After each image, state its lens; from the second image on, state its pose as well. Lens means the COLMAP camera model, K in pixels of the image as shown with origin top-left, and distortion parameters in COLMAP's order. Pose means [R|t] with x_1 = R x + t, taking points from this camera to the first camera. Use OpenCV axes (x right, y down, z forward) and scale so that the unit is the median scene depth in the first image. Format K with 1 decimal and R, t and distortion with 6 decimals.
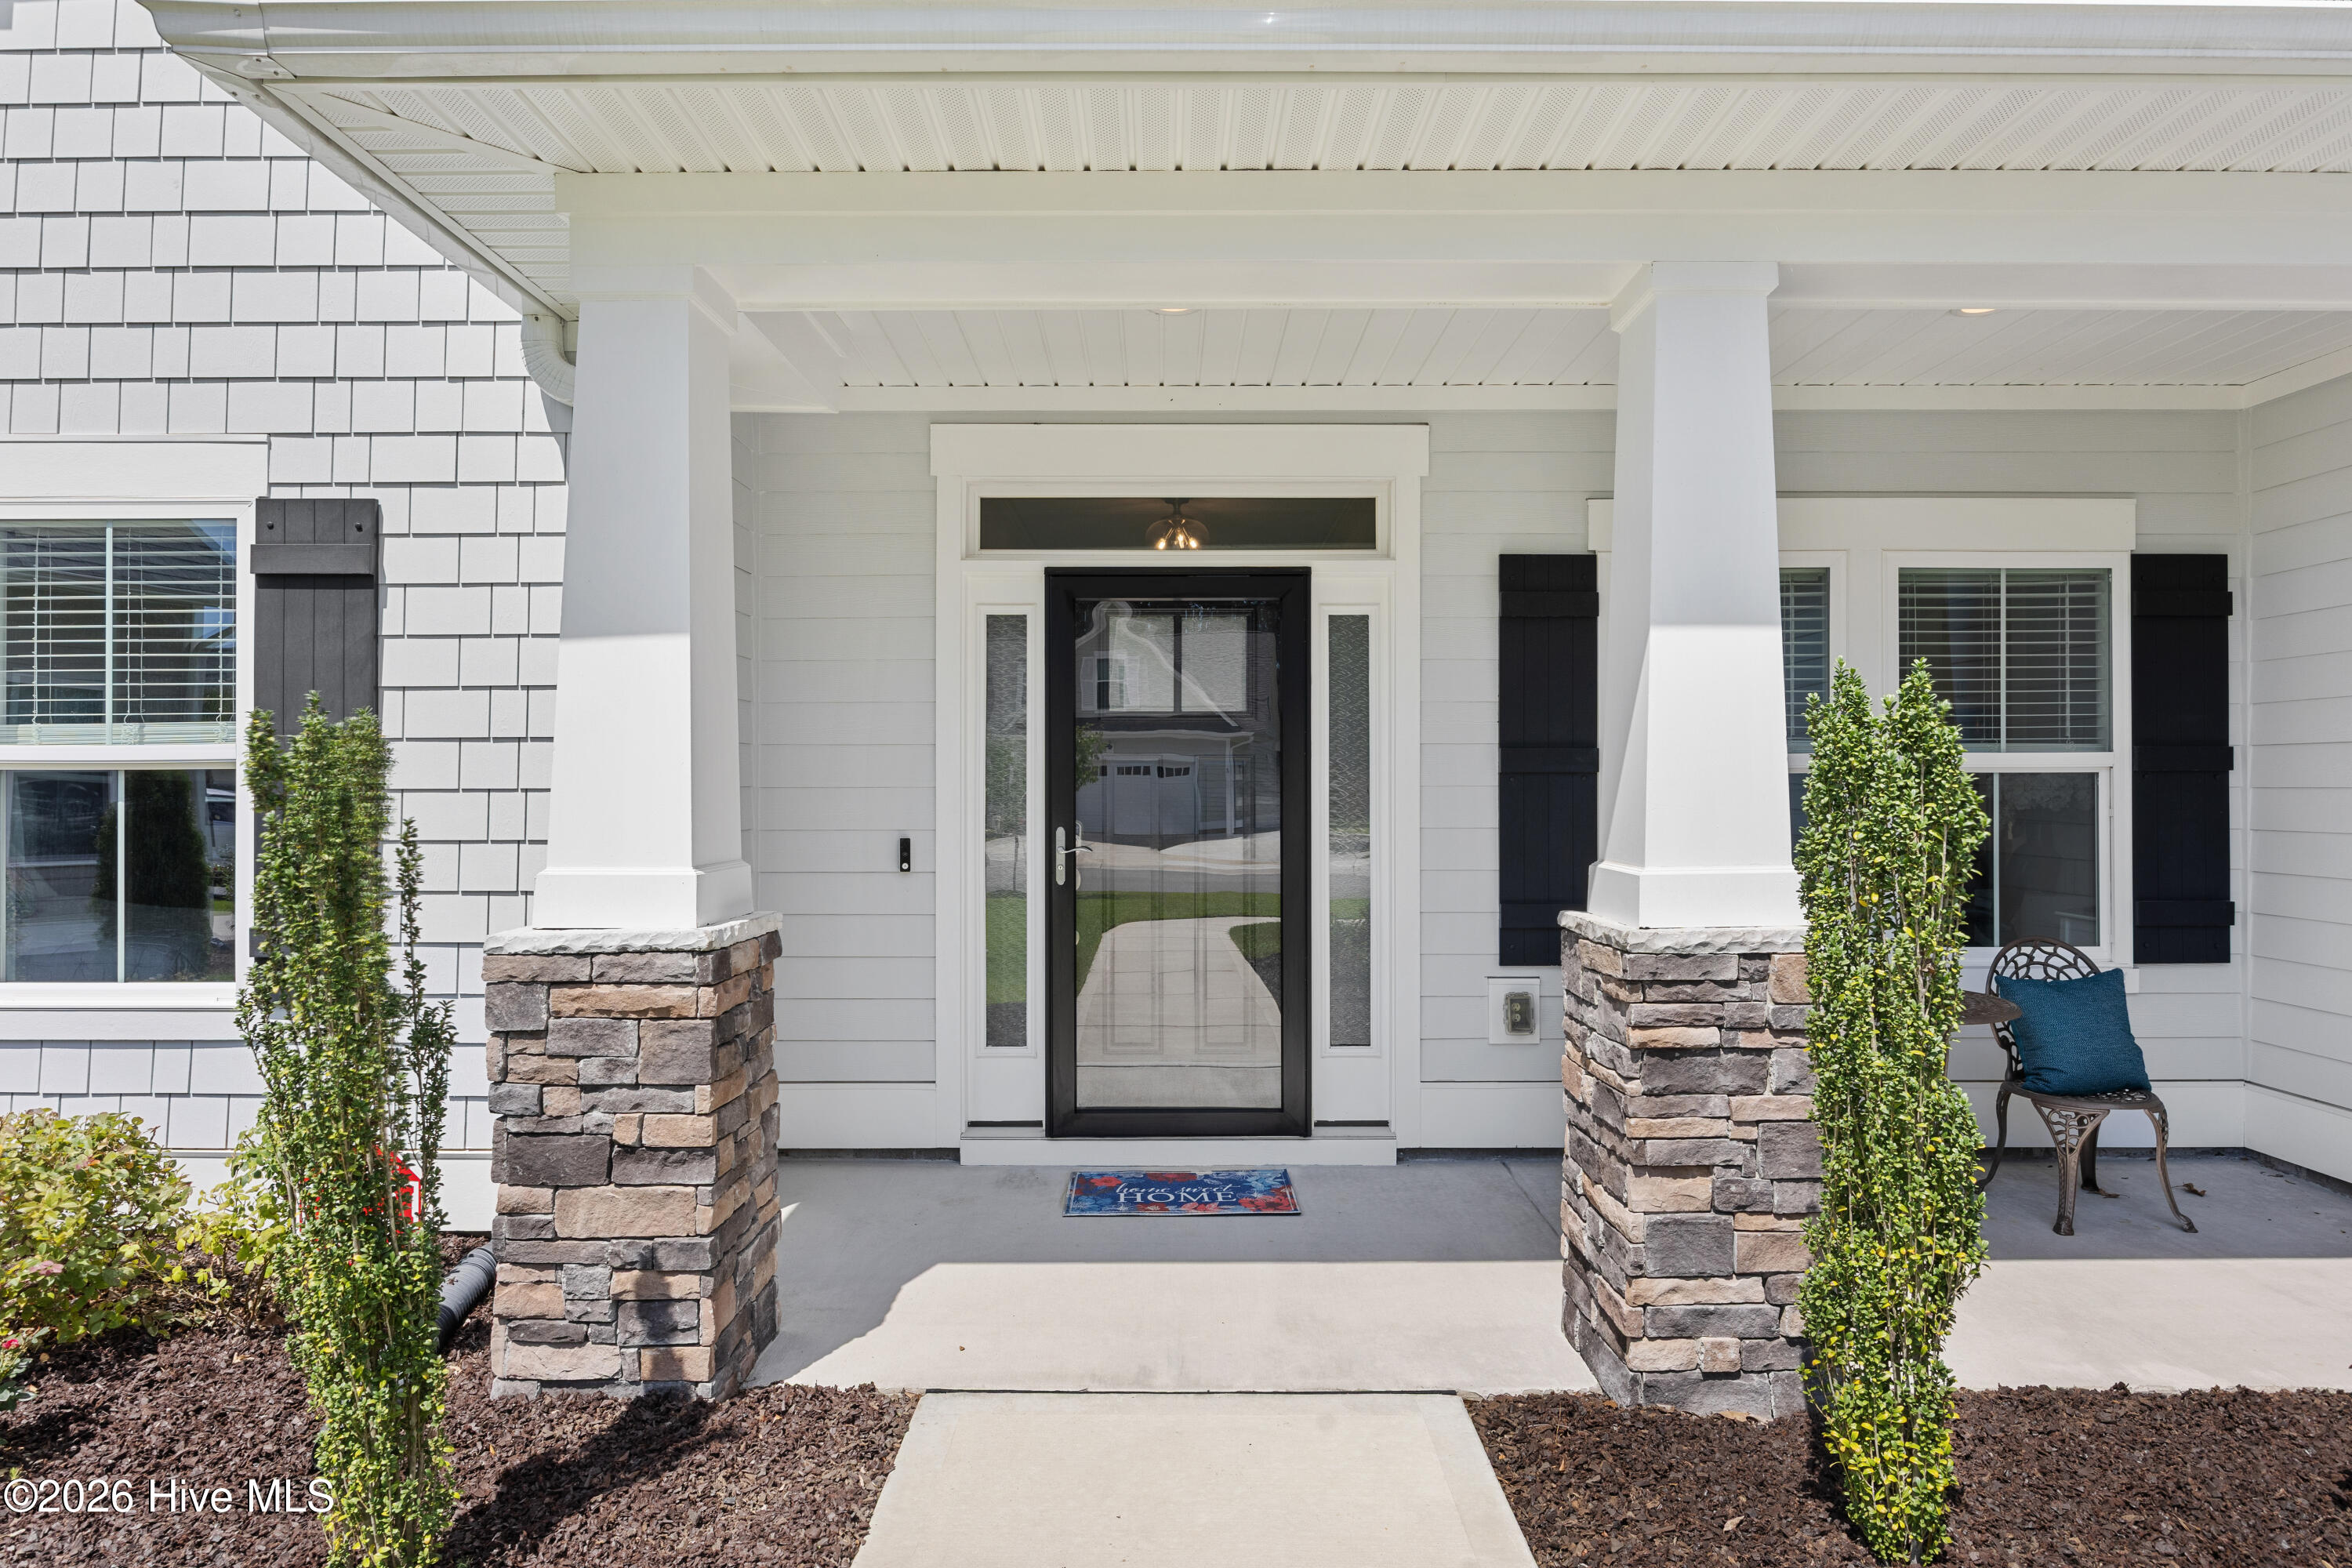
lens RADIAL K [[1418.9, 0, 1176.3], [0, 1418.9, 785.5], [0, 0, 1]] dist [-0.000546, -0.000451]
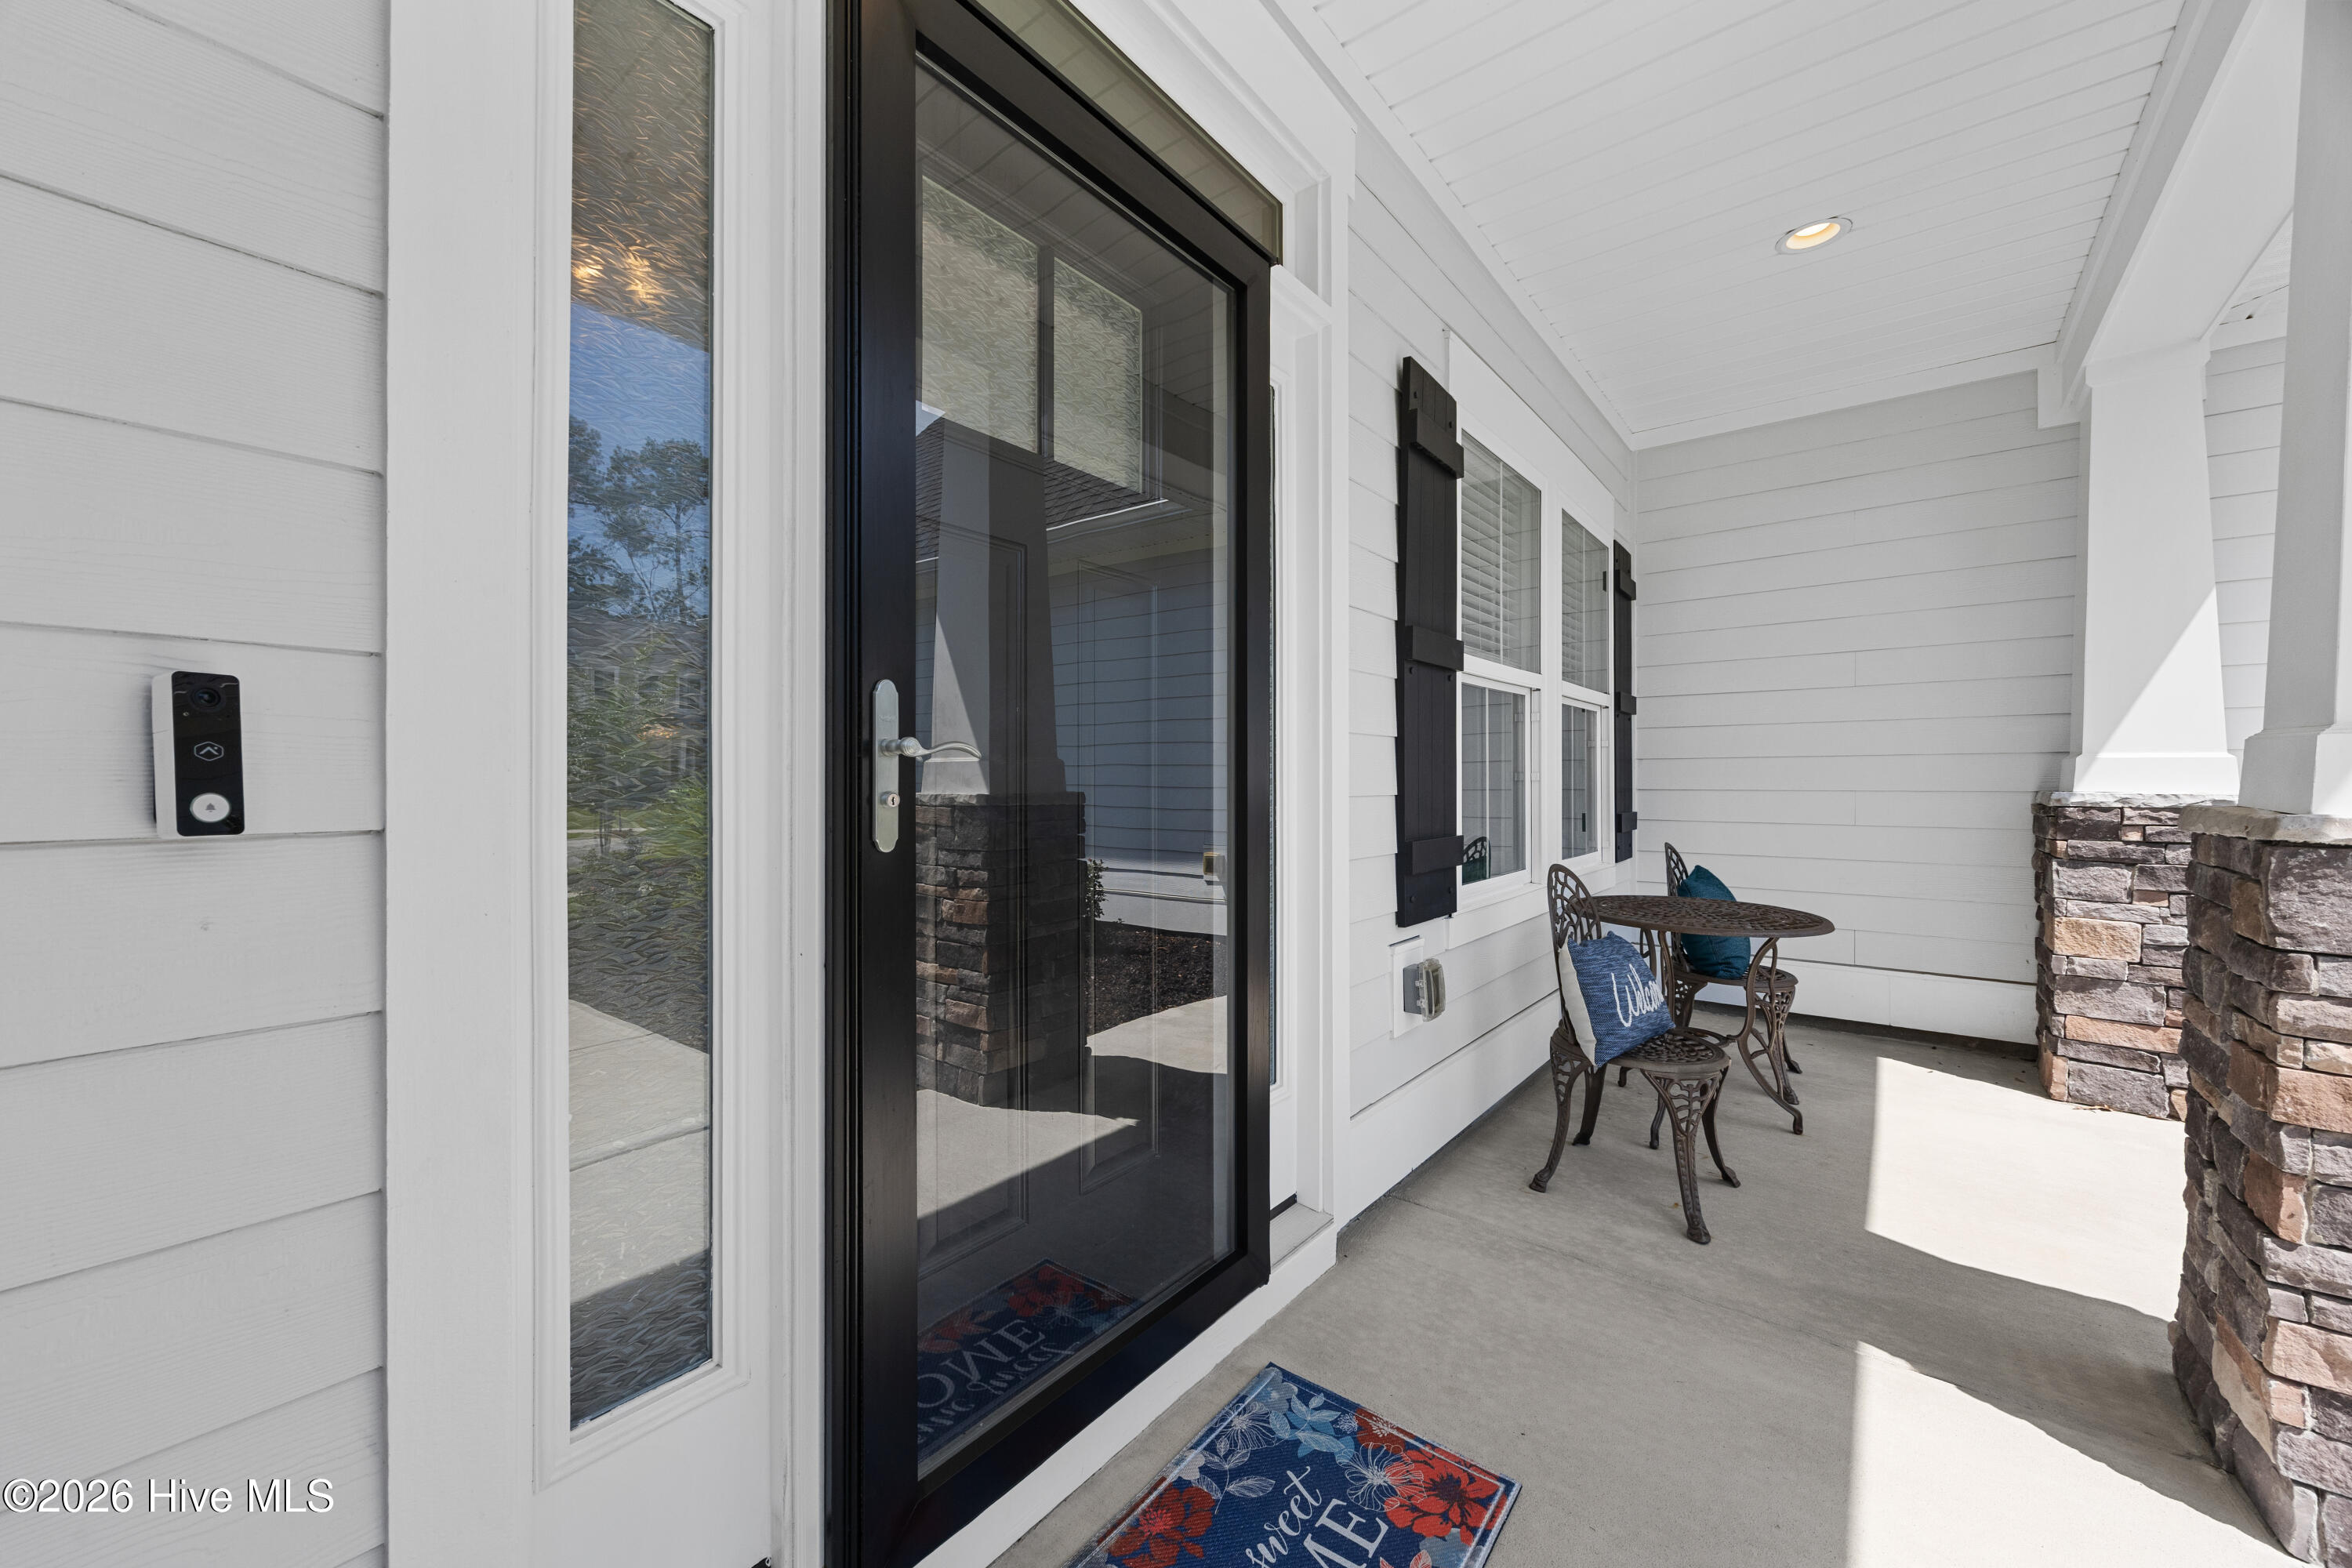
lens RADIAL K [[909.9, 0, 1178.4], [0, 909.9, 788.9], [0, 0, 1]] dist [0.000107, -0.000012]
pose [[0.615380, -0.005142, 0.788214, -0.208521], [-0.005151, 0.999931, 0.010545, 0.051748], [-0.788214, -0.010549, 0.615311, 0.811163]]
